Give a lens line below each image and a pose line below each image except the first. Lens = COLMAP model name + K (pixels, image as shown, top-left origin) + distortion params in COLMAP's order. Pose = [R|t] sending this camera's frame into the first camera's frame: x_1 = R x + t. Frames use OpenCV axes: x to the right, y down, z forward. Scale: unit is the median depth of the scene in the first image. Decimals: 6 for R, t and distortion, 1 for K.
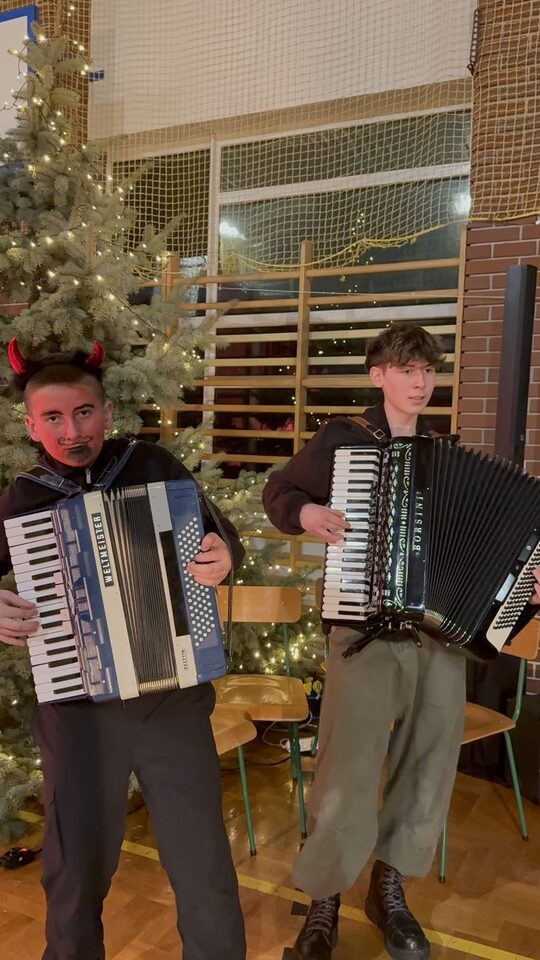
lens RADIAL K [[812.6, 0, 270.0], [0, 812.6, 480.0], [0, 0, 1]] dist [0.155077, -0.329942]
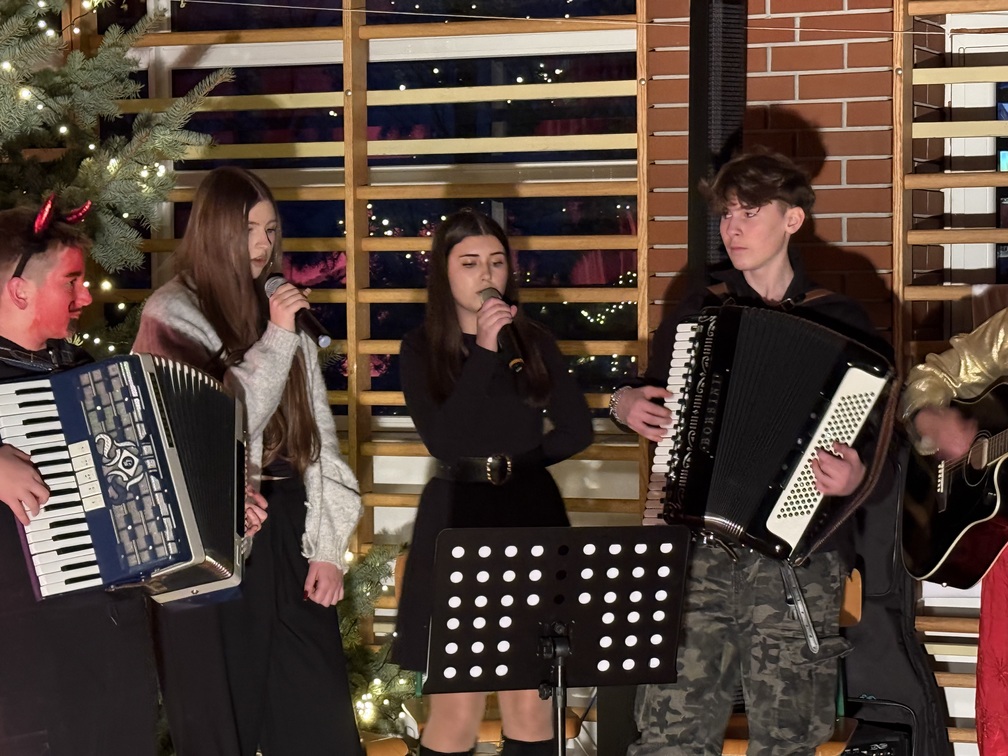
lens RADIAL K [[2759.4, 0, 504.0], [0, 2759.4, 378.0], [0, 0, 1]] dist [0.127330, 0.565952]
pose [[0.995876, -0.046019, 0.078192, -0.010097], [0.045955, 0.998940, 0.002623, -0.004328], [-0.078229, 0.000981, 0.996935, -0.762667]]
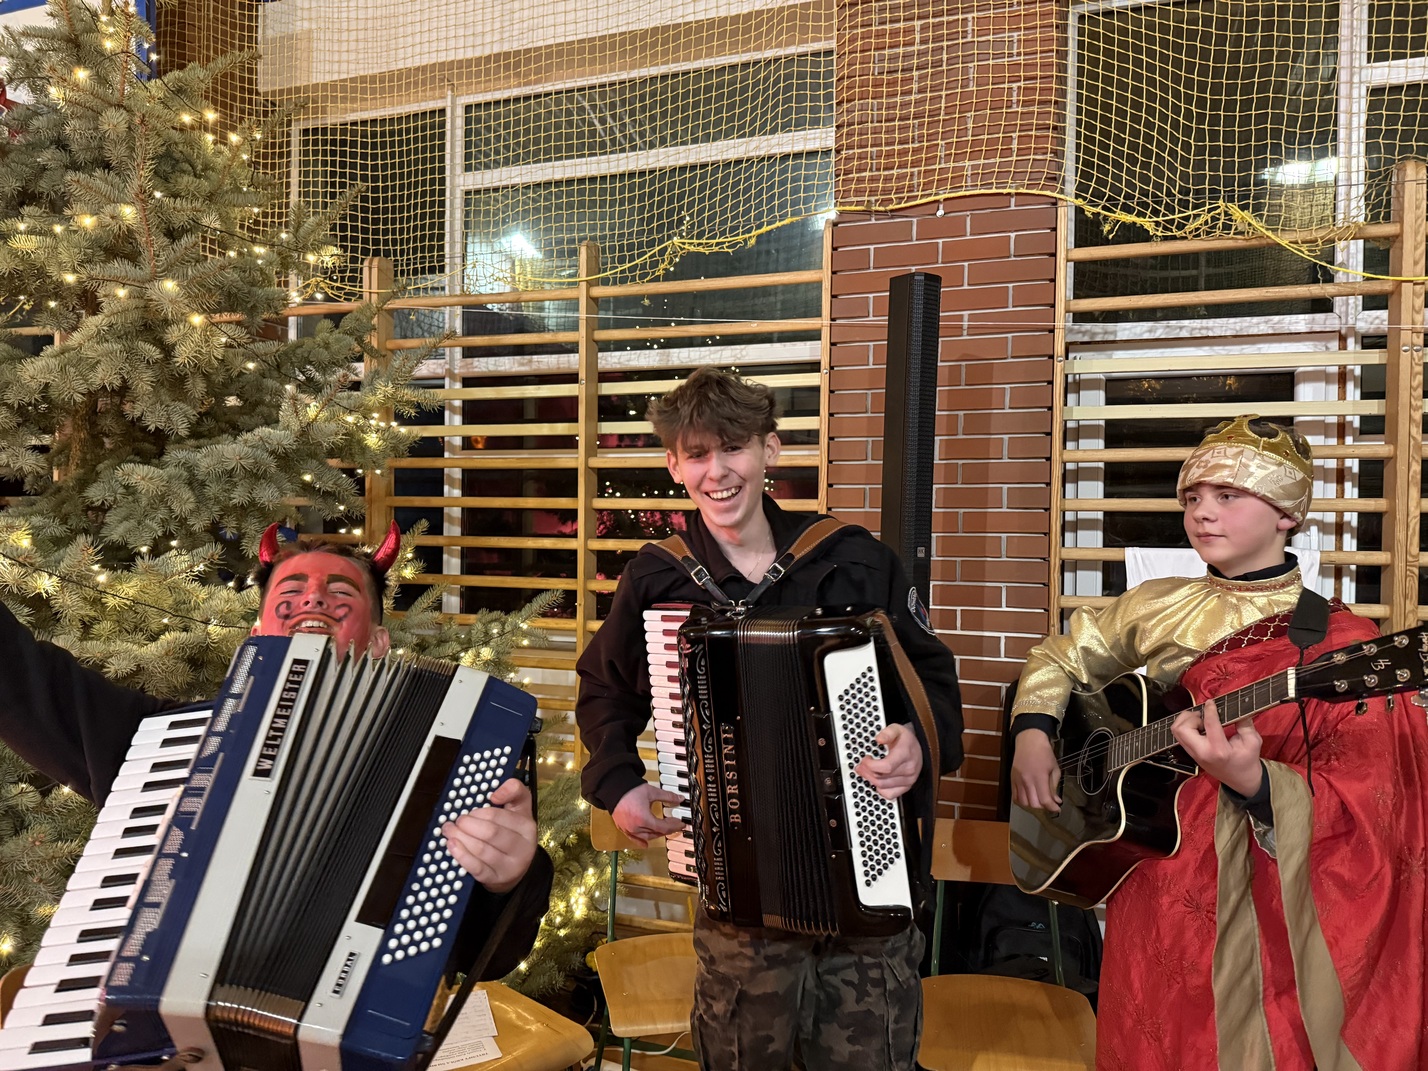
lens RADIAL K [[1008.3, 0, 714.0], [0, 1008.3, 535.5], [0, 0, 1]] dist [0.135490, -0.232171]
pose [[0.993302, -0.021815, 0.113465, 0.048540], [0.025383, 0.999225, -0.030099, -0.037430], [-0.112721, 0.032778, 0.993086, 0.215305]]
